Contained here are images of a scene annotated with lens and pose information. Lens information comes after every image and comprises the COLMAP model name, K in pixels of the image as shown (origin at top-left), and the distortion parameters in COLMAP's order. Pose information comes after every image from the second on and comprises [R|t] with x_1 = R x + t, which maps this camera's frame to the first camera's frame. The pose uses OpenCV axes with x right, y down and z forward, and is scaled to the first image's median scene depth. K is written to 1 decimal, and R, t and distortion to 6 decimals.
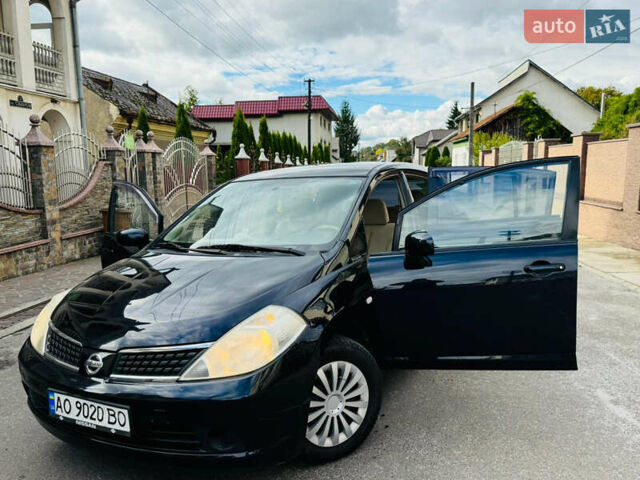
lens RADIAL K [[525.2, 0, 326.0], [0, 525.2, 249.1], [0, 0, 1]] dist [0.070333, -0.122828]
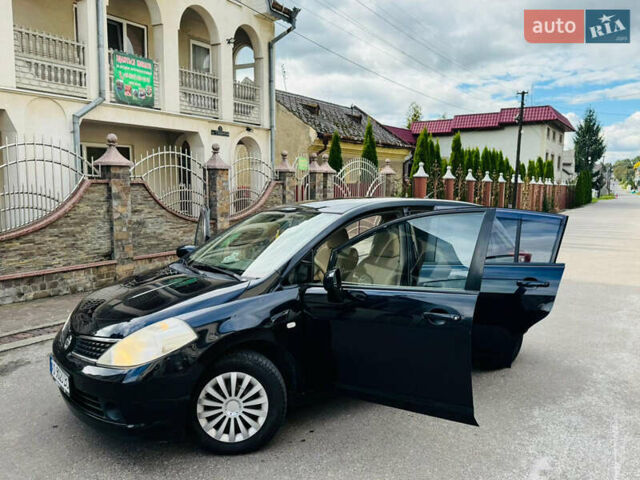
lens RADIAL K [[525.2, 0, 316.1], [0, 525.2, 250.9], [0, 0, 1]] dist [0.070333, -0.122828]
pose [[0.901269, 0.074333, -0.426837, 0.619622], [-0.082756, 0.996569, -0.001188, -0.067581], [0.425284, 0.036394, 0.904328, -0.011230]]
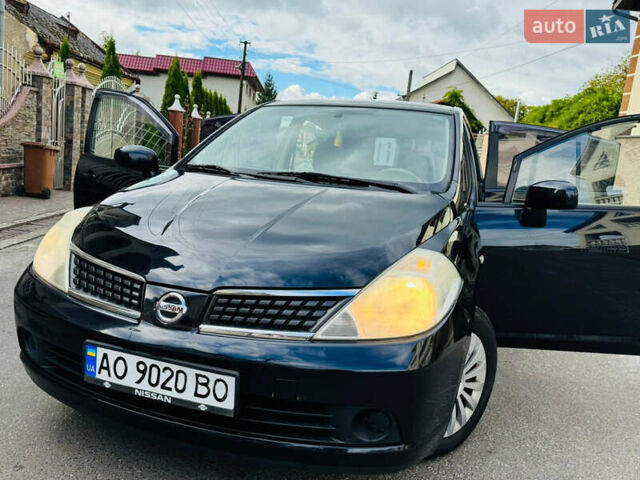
lens RADIAL K [[525.2, 0, 320.1], [0, 525.2, 245.9], [0, 0, 1]] dist [0.070333, -0.122828]
pose [[0.980466, 0.093363, 0.173117, -0.307709], [-0.099033, 0.994785, 0.024392, 0.083692], [-0.169937, -0.041060, 0.984599, 0.249626]]
